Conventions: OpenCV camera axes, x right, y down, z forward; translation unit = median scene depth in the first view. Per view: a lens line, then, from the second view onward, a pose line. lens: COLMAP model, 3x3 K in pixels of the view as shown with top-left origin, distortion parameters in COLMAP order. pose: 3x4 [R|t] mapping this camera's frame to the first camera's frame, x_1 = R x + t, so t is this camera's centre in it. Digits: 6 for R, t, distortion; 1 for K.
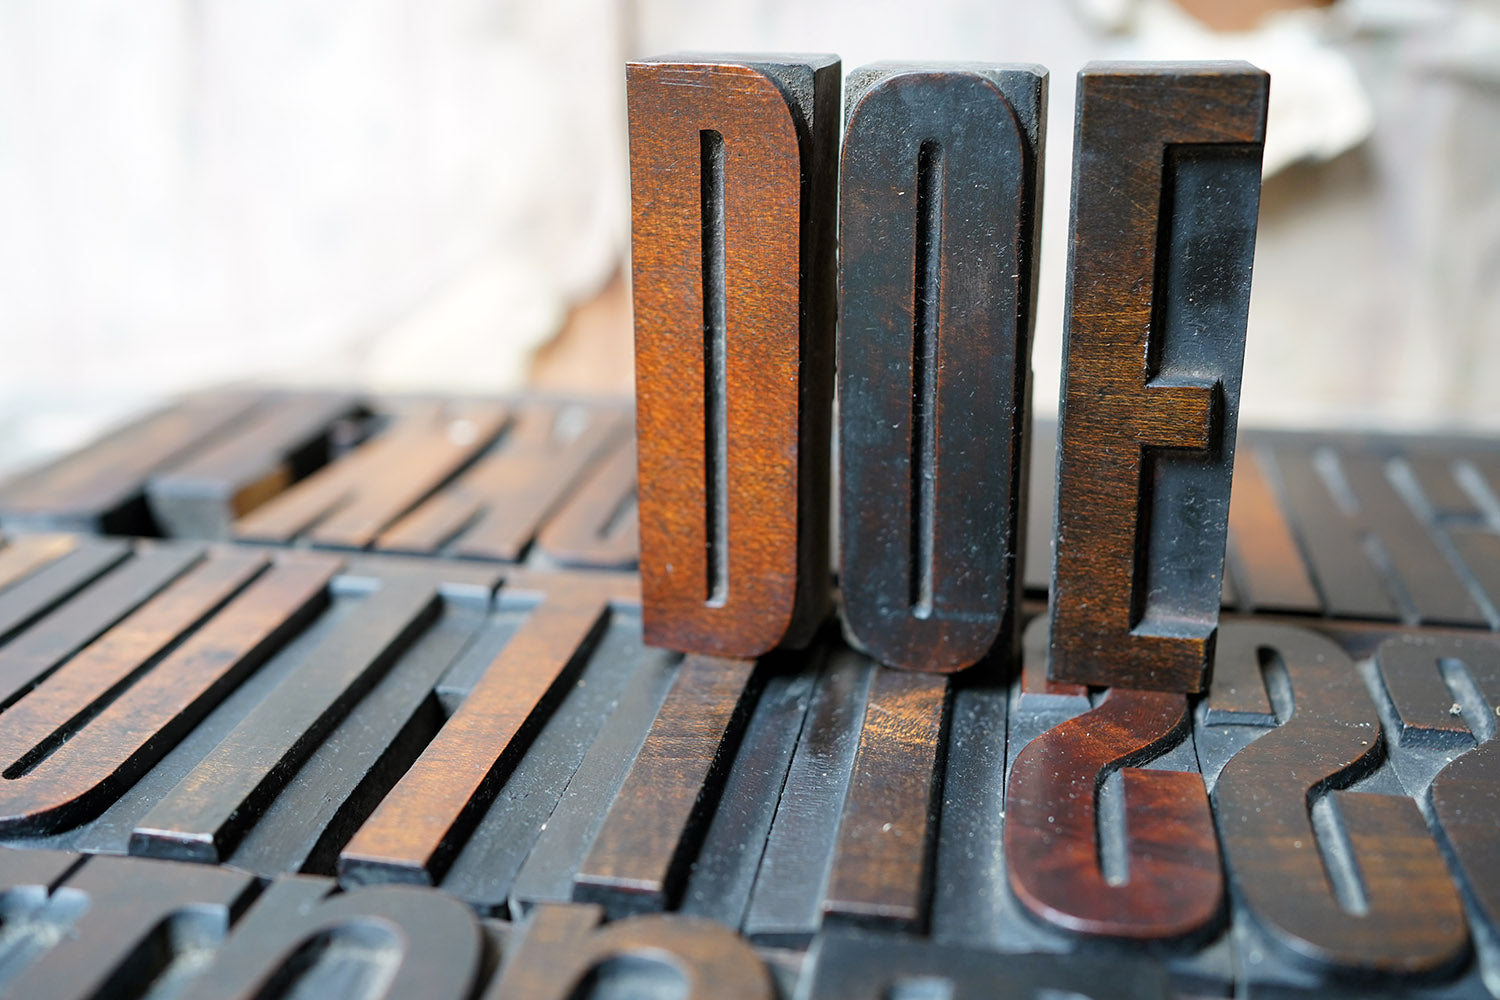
lens RADIAL K [[1523.7, 0, 751.4], [0, 1523.7, 494.0], [0, 0, 1]] dist [0.027585, 0.000000]
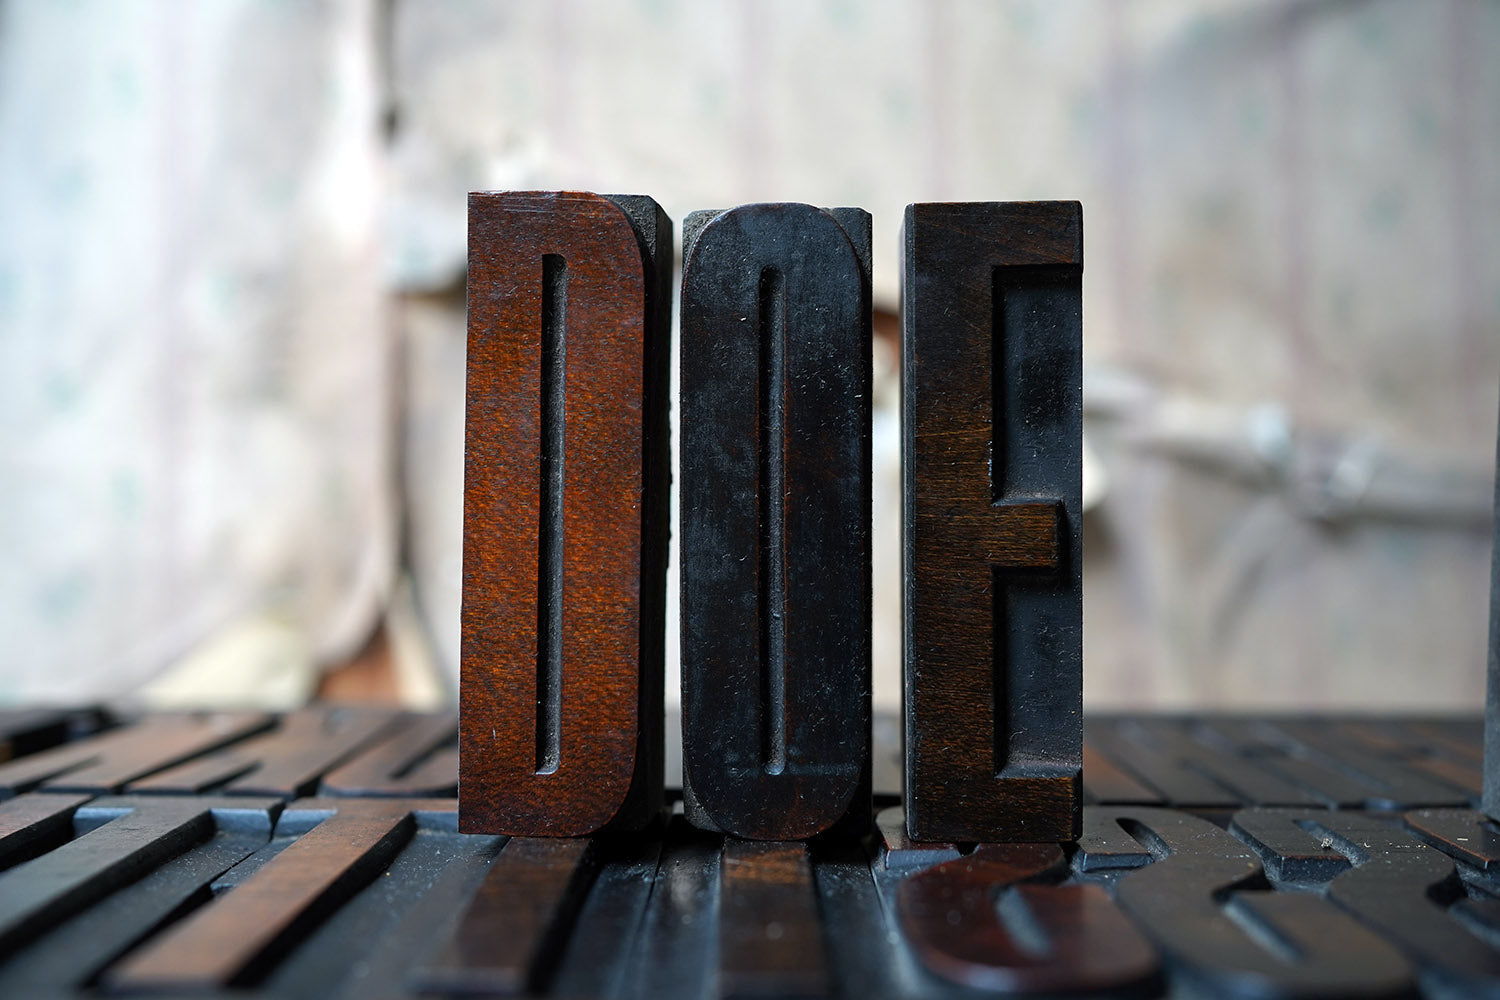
lens RADIAL K [[1523.7, 0, 742.7], [0, 1523.7, 502.3], [0, 0, 1]] dist [0.027585, 0.000000]
pose [[0.984033, 0.014880, 0.177363, -0.075435], [0.046264, 0.940864, -0.335612, 0.243155], [-0.171869, 0.338459, 0.925152, 0.100645]]
